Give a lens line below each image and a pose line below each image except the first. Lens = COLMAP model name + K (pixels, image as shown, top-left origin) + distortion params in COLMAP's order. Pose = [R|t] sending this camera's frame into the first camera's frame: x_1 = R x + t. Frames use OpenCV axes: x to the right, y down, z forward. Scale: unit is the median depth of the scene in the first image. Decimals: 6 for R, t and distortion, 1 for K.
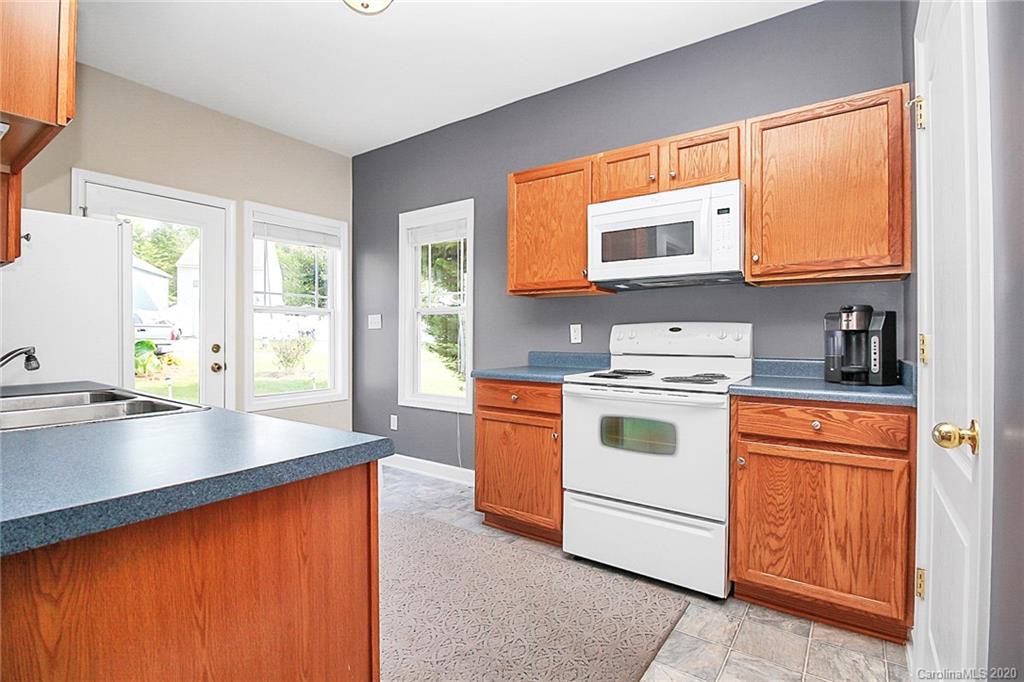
lens RADIAL K [[480.5, 0, 505.9], [0, 480.5, 339.0], [0, 0, 1]] dist [-0.017711, -0.002657]
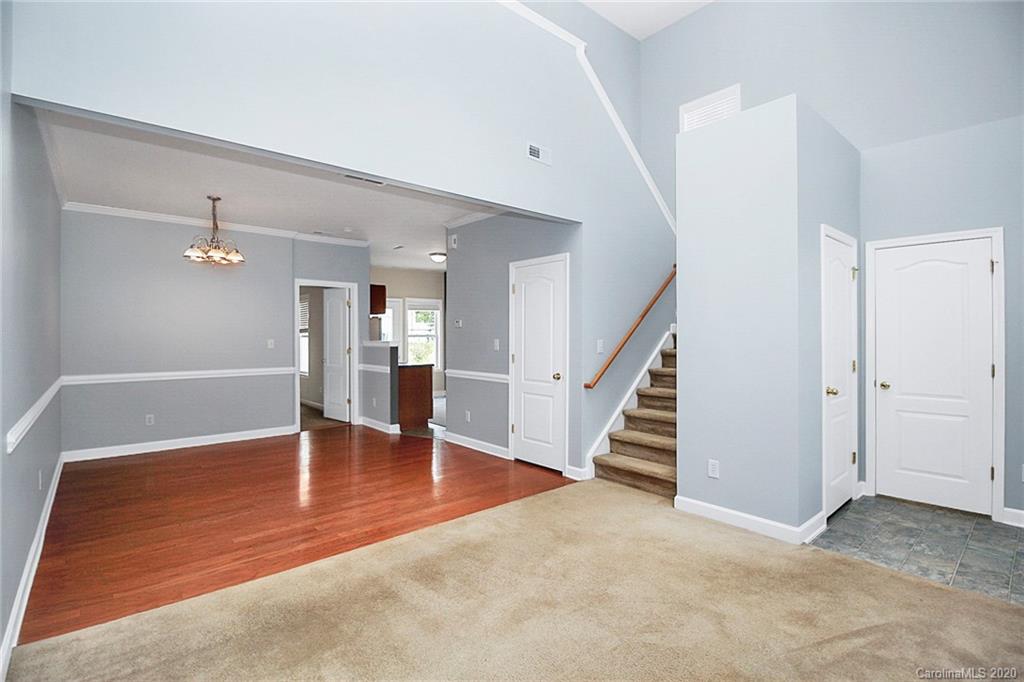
lens RADIAL K [[480.5, 0, 506.6], [0, 480.5, 335.2], [0, 0, 1]] dist [-0.017711, -0.002657]
pose [[0.967246, 0.004010, -0.253809, 0.609566], [-0.003862, 0.999992, 0.001081, -0.064085], [0.253812, -0.000066, 0.967254, -1.292846]]
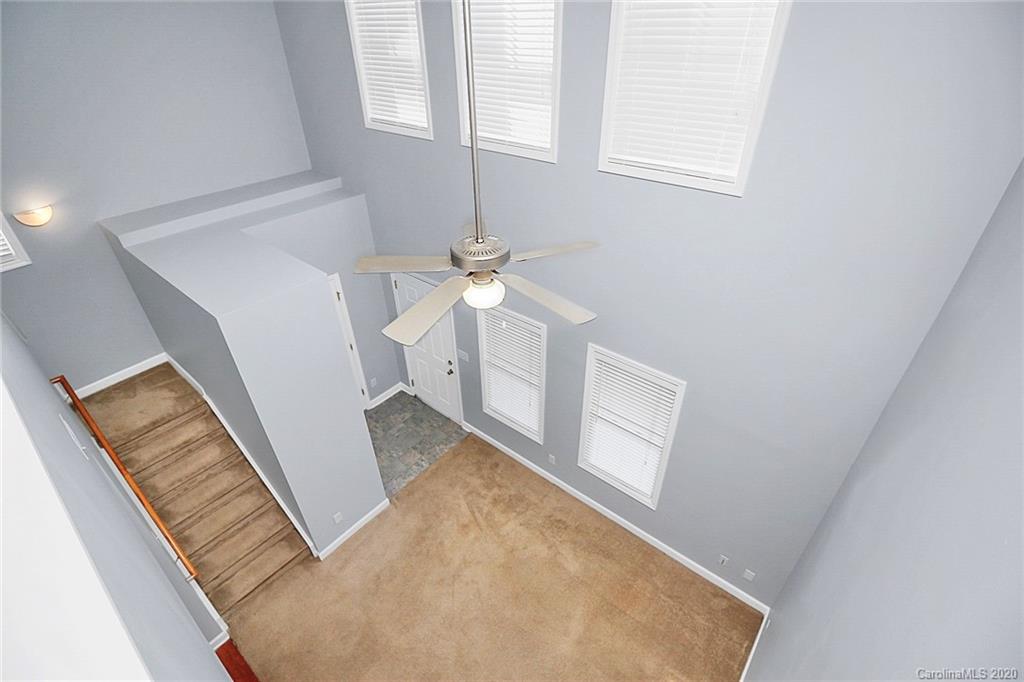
lens RADIAL K [[480.5, 0, 516.8], [0, 480.5, 338.7], [0, 0, 1]] dist [-0.017711, -0.002657]
pose [[0.068238, -0.562796, 0.823774, 0.093829], [0.011464, 0.826087, 0.563426, -0.802561], [-0.997603, -0.029003, 0.062822, -0.908408]]
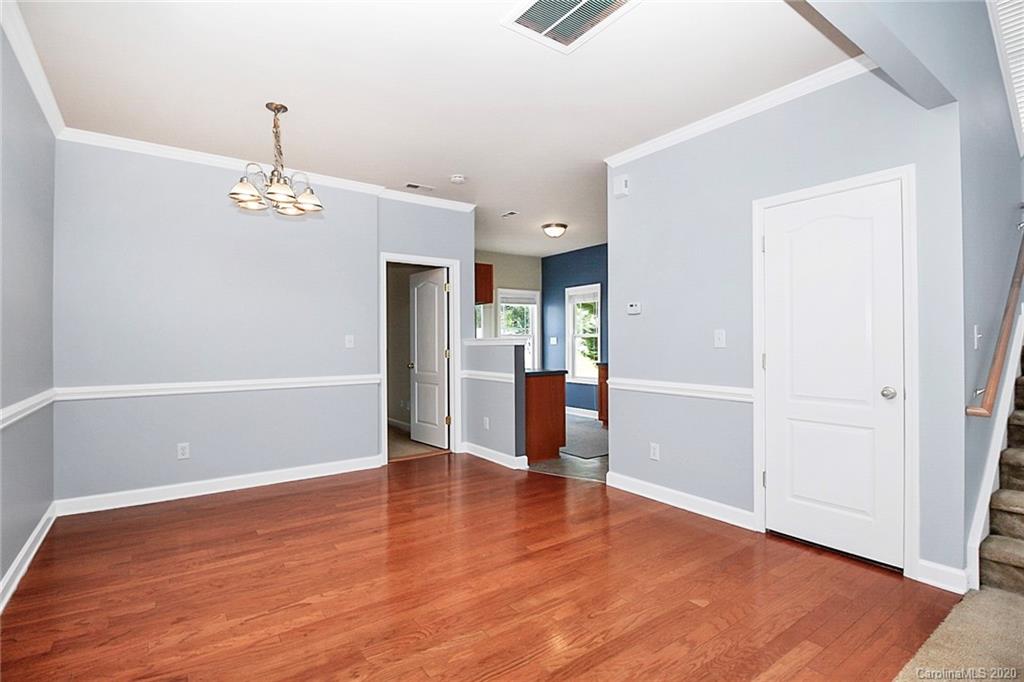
lens RADIAL K [[480.5, 0, 511.5], [0, 480.5, 334.7], [0, 0, 1]] dist [-0.017711, -0.002657]
pose [[0.945148, -0.003963, -0.326619, 0.209170], [-0.000783, 0.999896, -0.014399, -0.032330], [0.326642, 0.013865, 0.945047, -0.925928]]
